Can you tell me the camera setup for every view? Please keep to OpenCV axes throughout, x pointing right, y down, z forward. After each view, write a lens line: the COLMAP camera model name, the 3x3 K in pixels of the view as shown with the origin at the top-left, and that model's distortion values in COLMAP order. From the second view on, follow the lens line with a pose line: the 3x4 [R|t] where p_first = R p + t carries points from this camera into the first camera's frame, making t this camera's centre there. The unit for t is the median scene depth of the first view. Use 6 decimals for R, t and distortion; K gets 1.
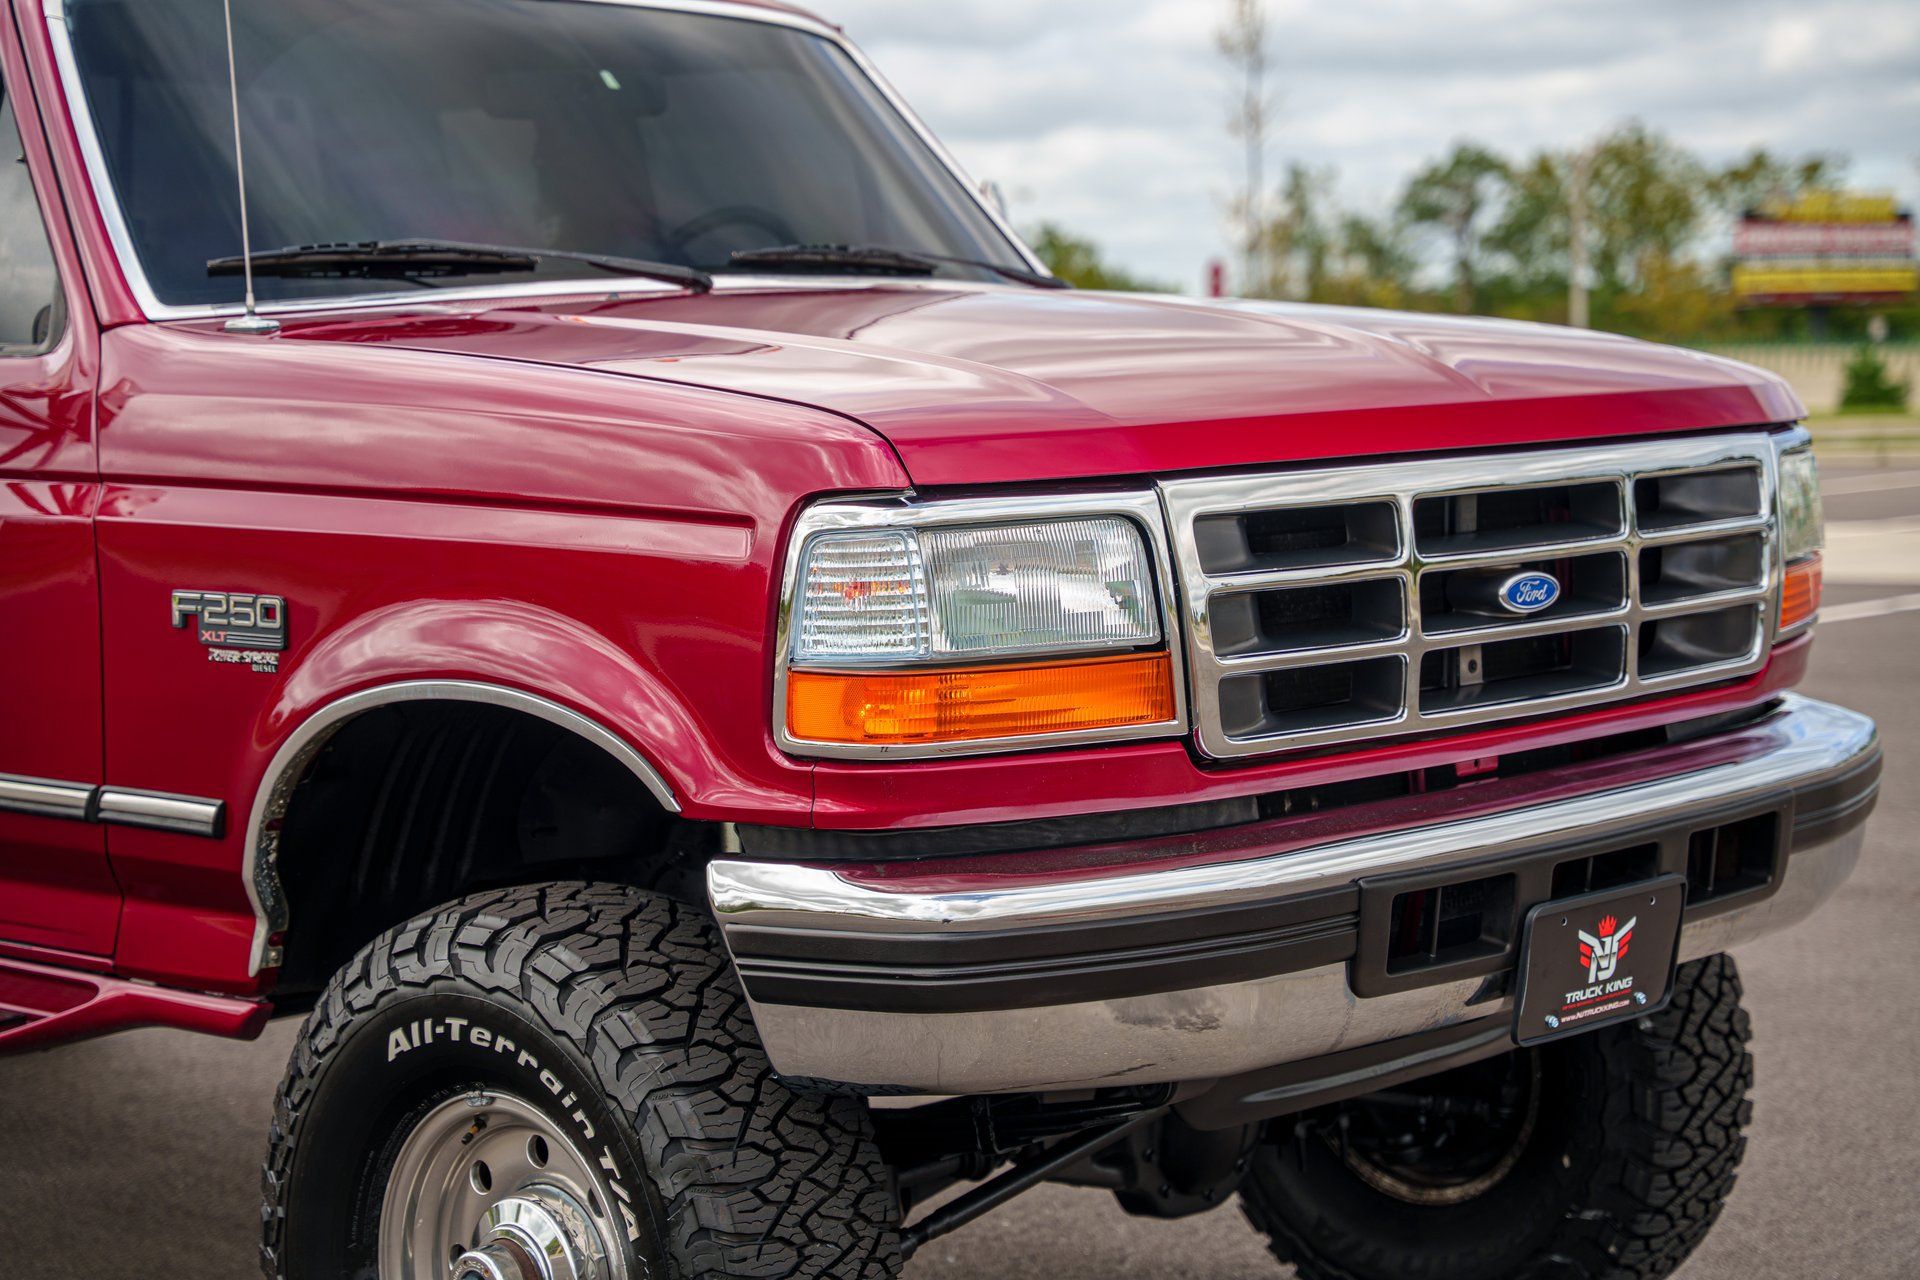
lens RADIAL K [[3656.2, 0, 953.3], [0, 3656.2, 634.0], [0, 0, 1]] dist [0.234110, 0.280591]
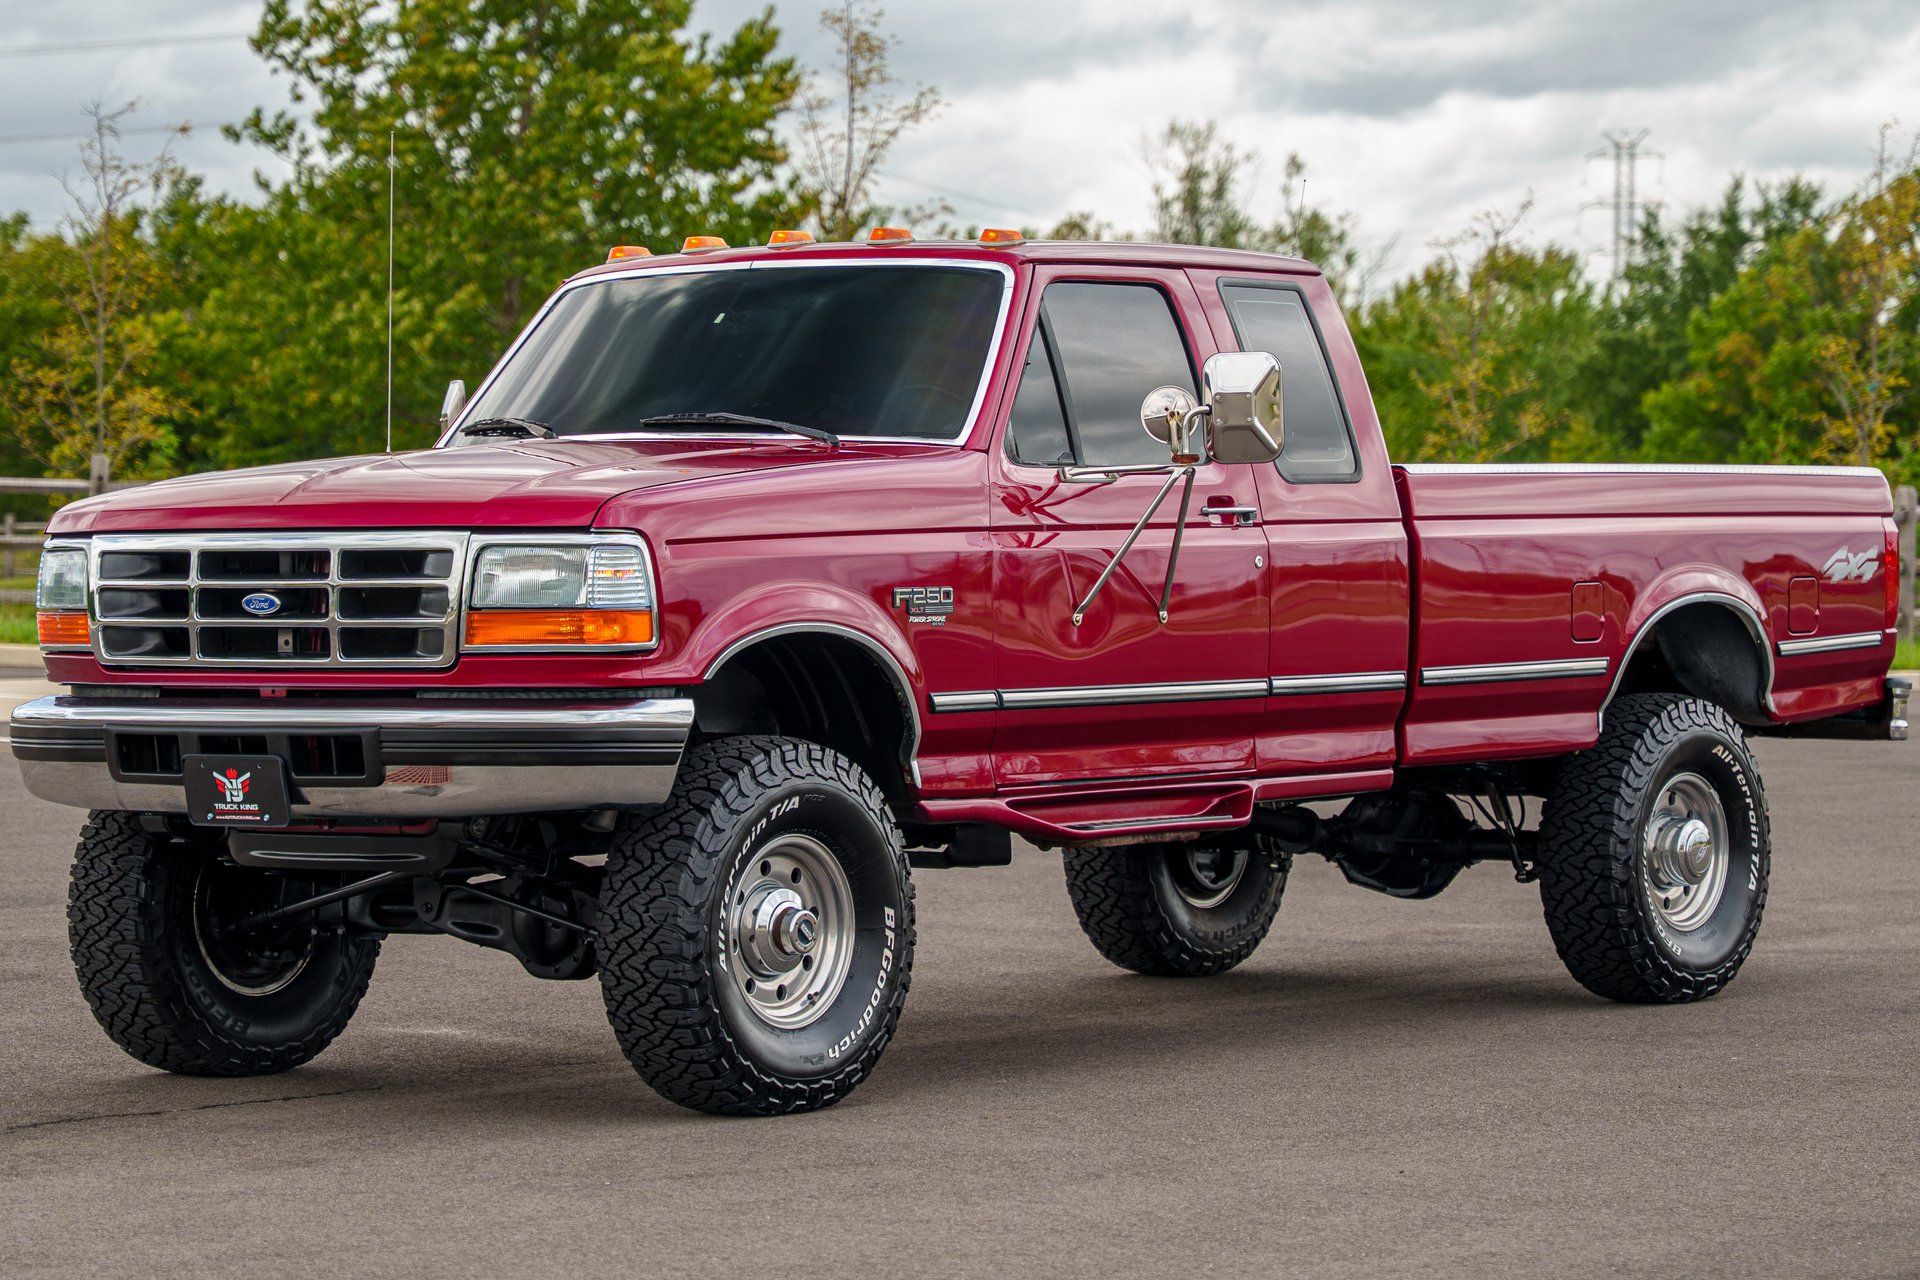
lens RADIAL K [[5932.6, 0, 952.4], [0, 5932.6, 683.4], [0, 0, 1]] dist [0.188507, 0.085928]
pose [[0.097205, 0.047149, -0.994147, 3.287268], [-0.080333, 0.995990, 0.039382, -0.121284], [0.992017, 0.076034, 0.100603, 1.035931]]
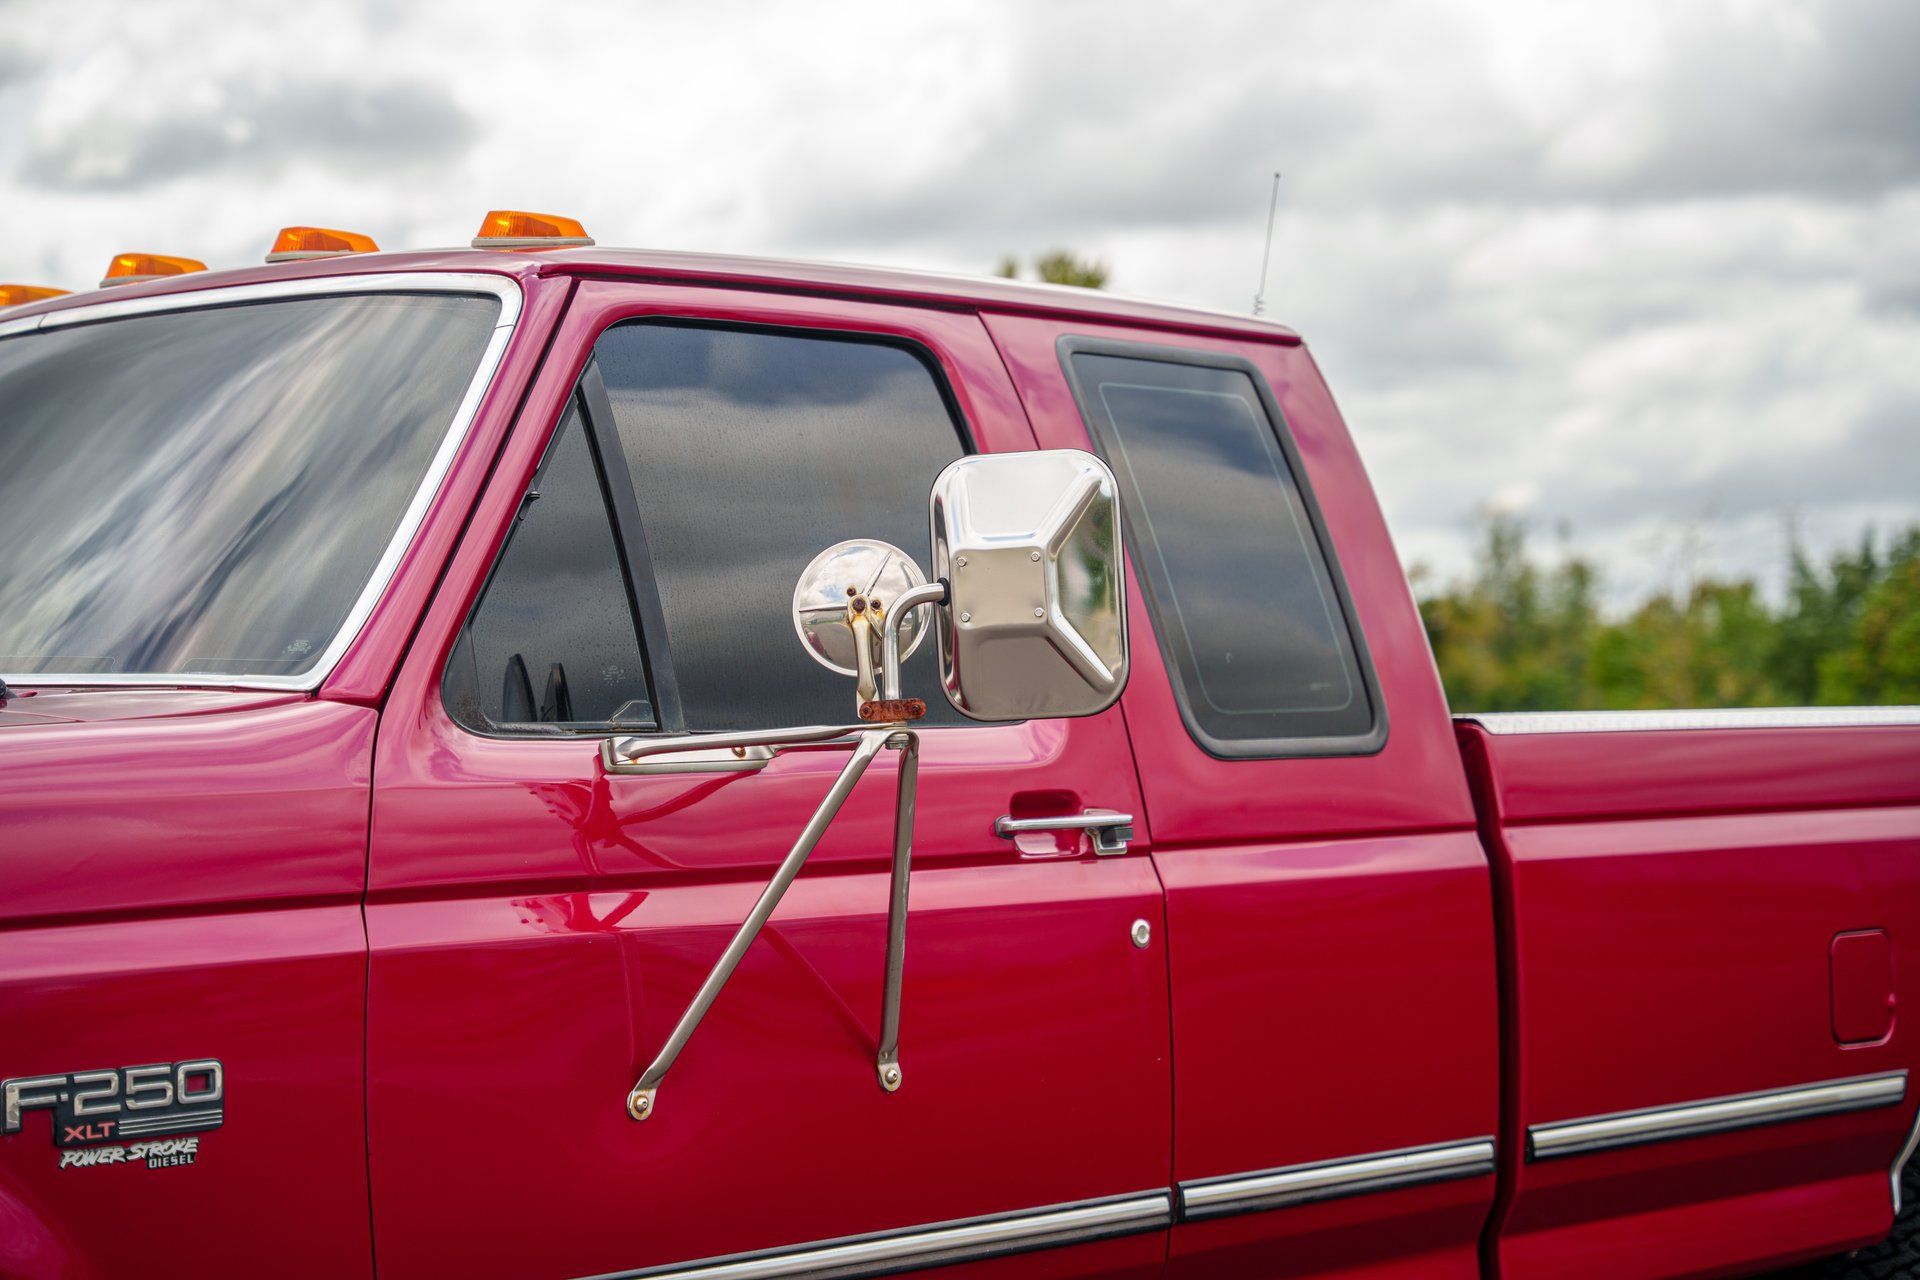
lens RADIAL K [[3618.4, 0, 964.2], [0, 3618.4, 672.9], [0, 0, 1]] dist [0.248043, 0.454651]
pose [[-0.011640, -0.008399, -0.999897, 0.850561], [-0.056874, 0.998351, -0.007724, -0.129298], [0.998314, 0.056778, -0.012099, 1.513149]]
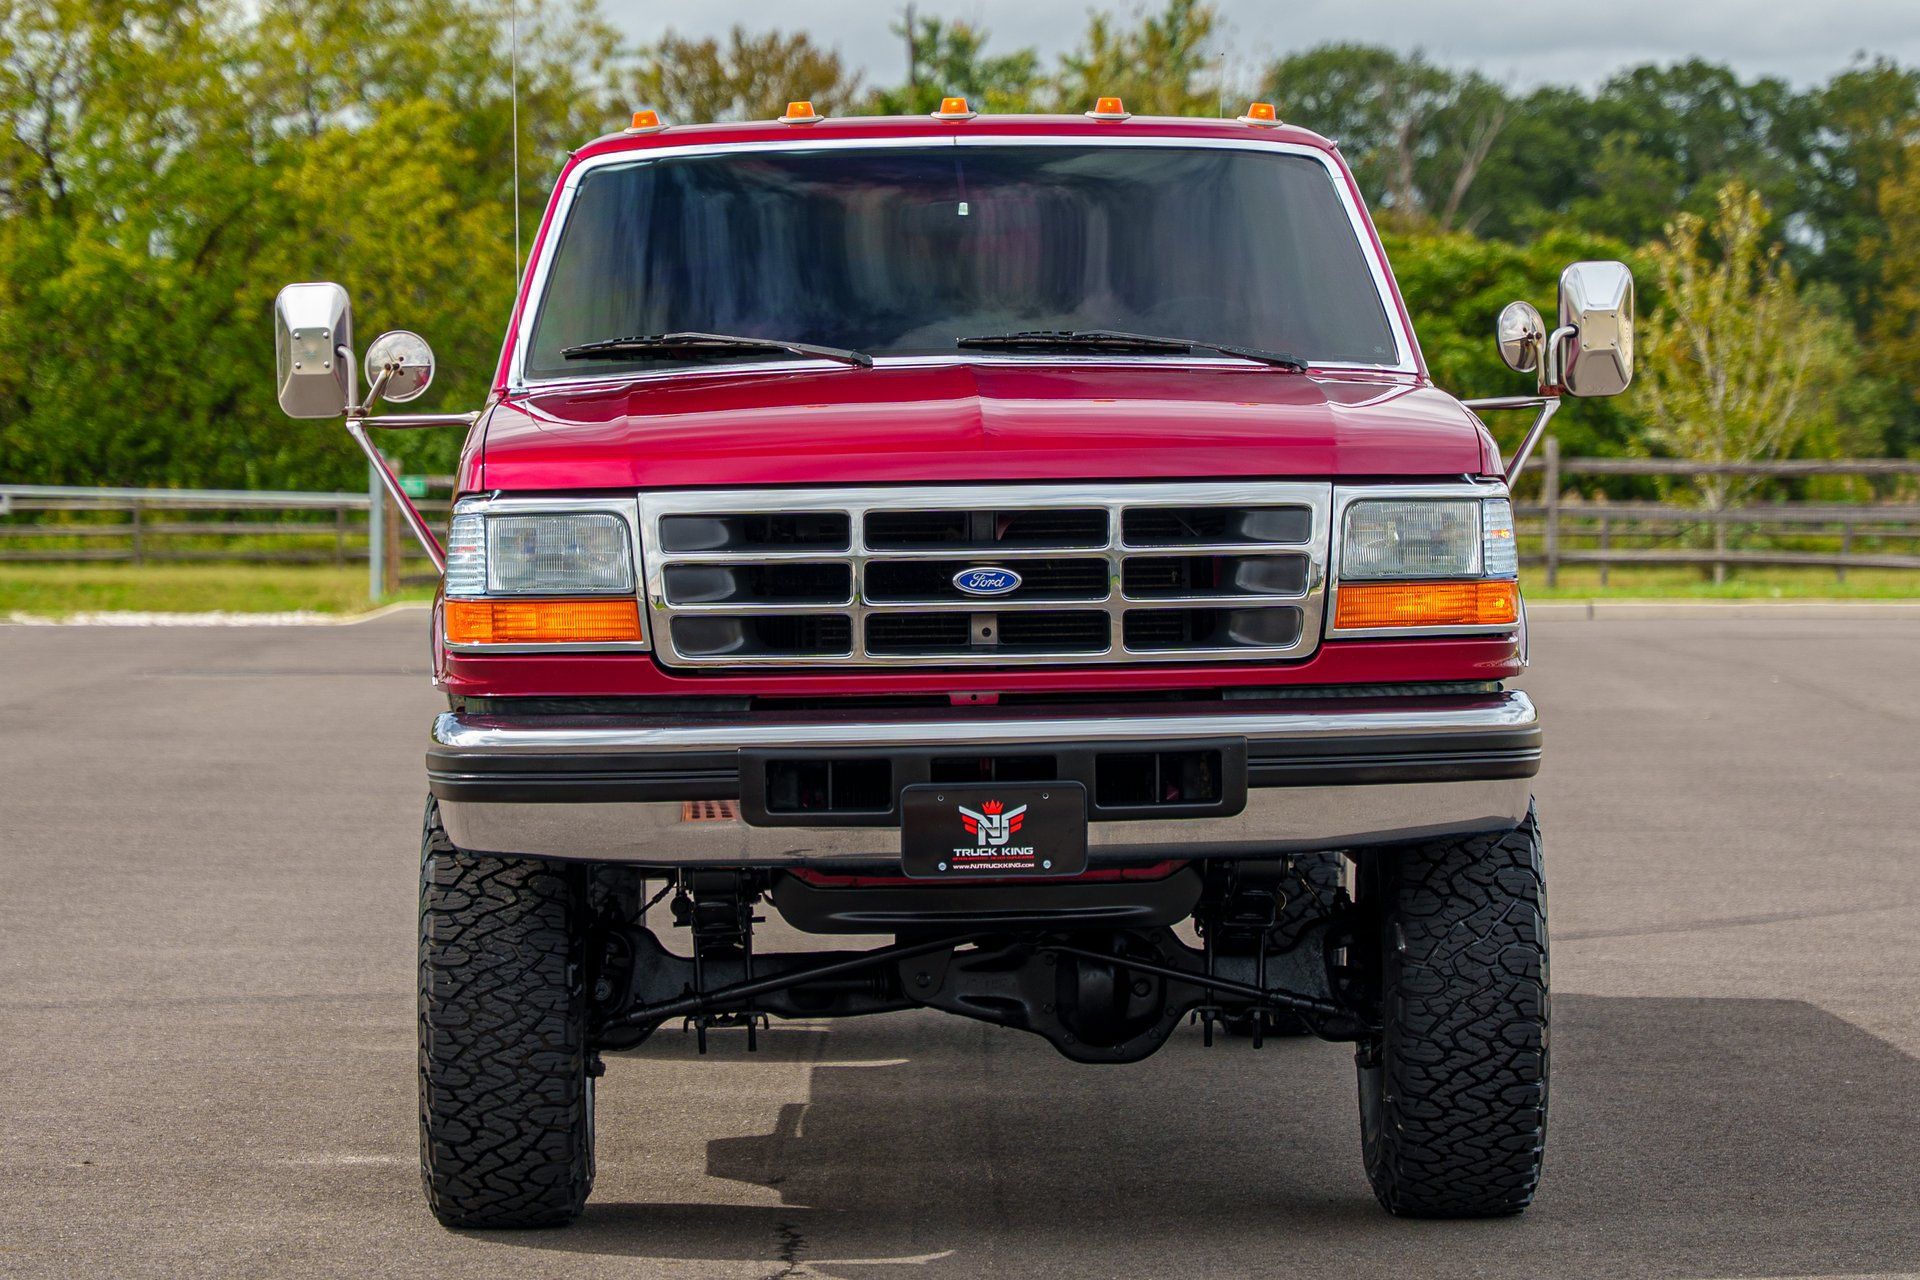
lens RADIAL K [[6989.3, 0, 926.9], [0, 6989.3, 638.5], [0, 0, 1]] dist [0.286085, 1.915618]
pose [[0.705219, 0.033665, -0.708190, 2.087188], [-0.063964, 0.997820, -0.016263, 0.057761], [0.706098, 0.056768, 0.705835, -0.970714]]
